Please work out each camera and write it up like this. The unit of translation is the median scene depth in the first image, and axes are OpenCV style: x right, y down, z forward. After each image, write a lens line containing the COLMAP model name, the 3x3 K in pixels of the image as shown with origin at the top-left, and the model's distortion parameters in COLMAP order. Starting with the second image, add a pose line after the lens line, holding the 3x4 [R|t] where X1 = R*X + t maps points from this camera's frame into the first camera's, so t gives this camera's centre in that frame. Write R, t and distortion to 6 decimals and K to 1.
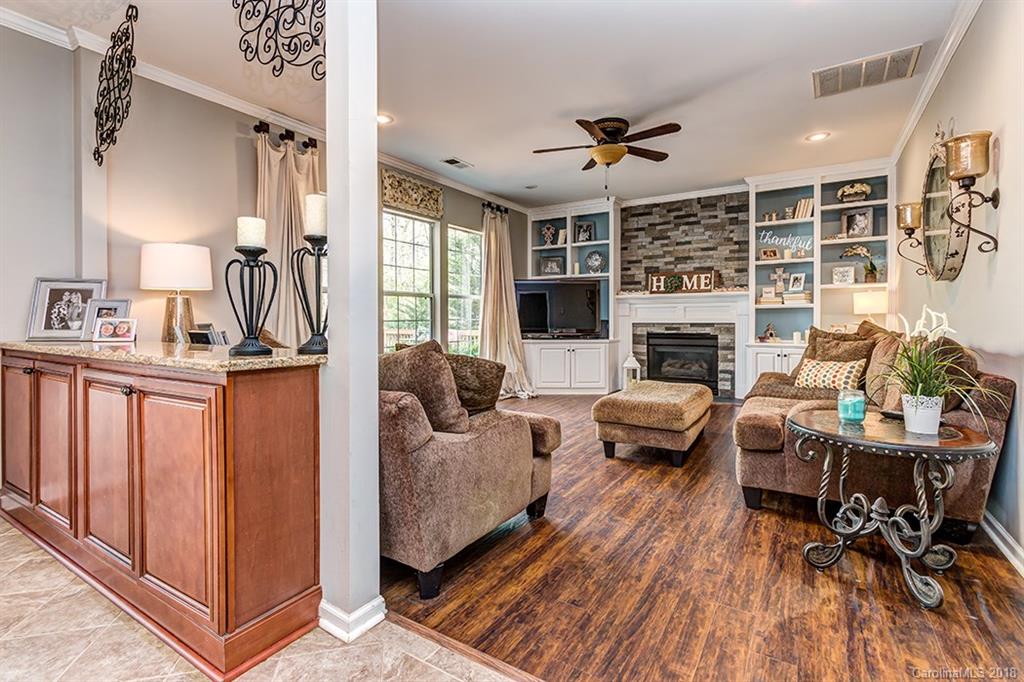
lens RADIAL K [[474.4, 0, 509.5], [0, 474.4, 330.1], [0, 0, 1]] dist [-0.000520, -0.000296]
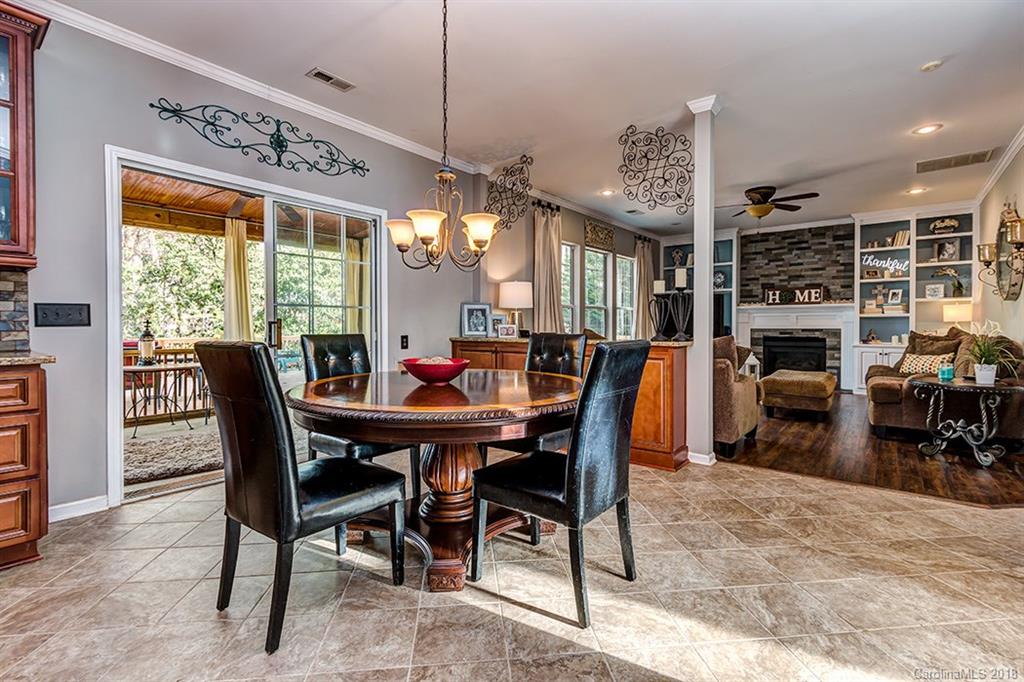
lens RADIAL K [[474.3, 0, 512.0], [0, 474.3, 341.0], [0, 0, 1]] dist [-0.015431, 0.000412]
pose [[0.994055, 0.003611, -0.108817, -0.245215], [-0.002610, 0.999953, 0.009335, 0.008018], [0.108846, -0.008995, 0.994018, -0.320426]]
